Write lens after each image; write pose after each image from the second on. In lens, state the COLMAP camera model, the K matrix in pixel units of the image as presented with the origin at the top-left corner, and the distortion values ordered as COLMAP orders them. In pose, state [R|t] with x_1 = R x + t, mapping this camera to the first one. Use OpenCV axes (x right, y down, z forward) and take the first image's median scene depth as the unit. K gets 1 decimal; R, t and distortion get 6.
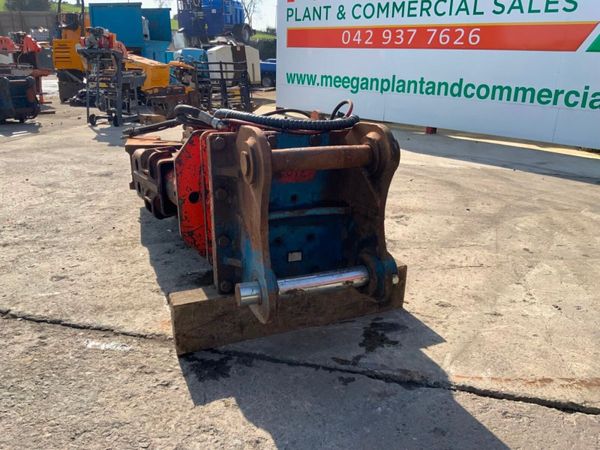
lens RADIAL K [[497.3, 0, 300.0], [0, 497.3, 225.0], [0, 0, 1]] dist [0.067556, -0.121862]
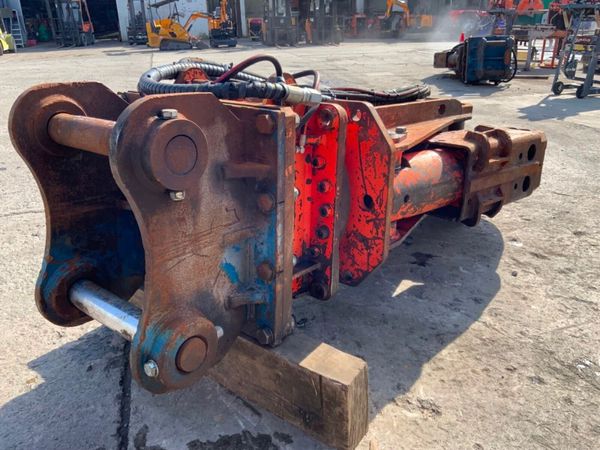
lens RADIAL K [[502.0, 0, 300.0], [0, 502.0, 225.0], [0, 0, 1]] dist [0.035530, -0.070065]
pose [[0.468354, 0.300405, -0.830904, 0.185639], [-0.249172, 0.947161, 0.201986, -0.055085], [0.847678, 0.112437, 0.518459, 0.216388]]
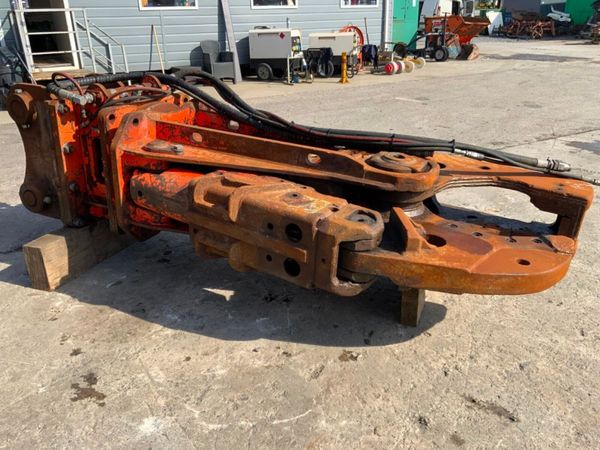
lens RADIAL K [[497.3, 0, 300.0], [0, 497.3, 225.0], [0, 0, 1]] dist [0.067556, -0.121862]
pose [[-0.728072, 0.248942, -0.638702, 0.141846], [-0.224995, 0.793331, 0.565688, -0.207216], [0.647525, 0.555566, -0.521591, 0.600155]]
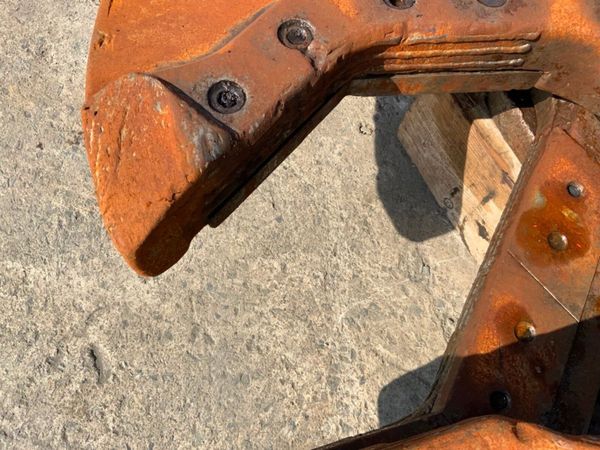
lens RADIAL K [[494.9, 0, 300.0], [0, 494.9, 225.0], [0, 0, 1]] dist [0.102400, -0.208443]
pose [[-0.003136, -0.916447, 0.400145, -0.147921], [0.195103, 0.391896, 0.899084, -0.130583], [-0.980778, 0.080889, 0.177572, 0.530524]]
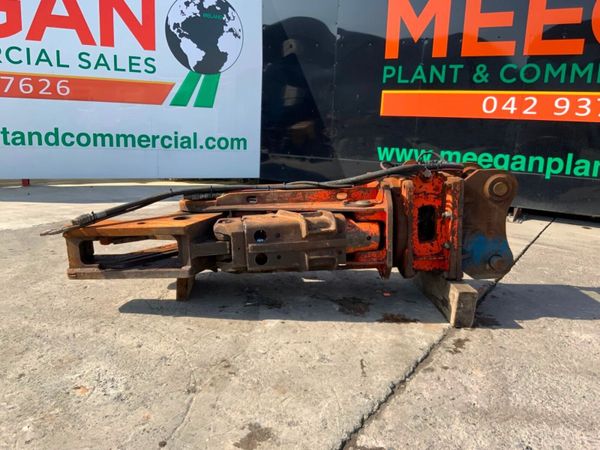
lens RADIAL K [[494.9, 0, 300.0], [0, 494.9, 225.0], [0, 0, 1]] dist [0.102400, -0.208443]
pose [[0.343203, -0.206737, 0.916227, -0.471831], [0.269587, 0.956114, 0.114754, -0.092759], [-0.899741, 0.207619, 0.383875, 0.227544]]
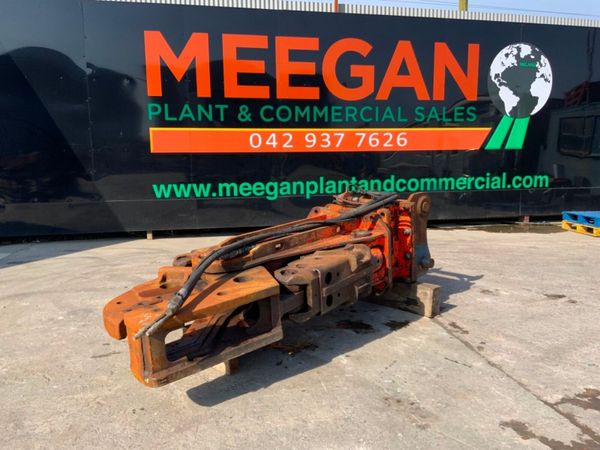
lens RADIAL K [[494.9, 0, 300.0], [0, 494.9, 225.0], [0, 0, 1]] dist [0.102400, -0.208443]
pose [[-0.388299, -0.150459, 0.909168, -0.475848], [0.293853, 0.914863, 0.276904, -0.203651], [-0.873427, 0.374683, -0.311027, 0.531577]]
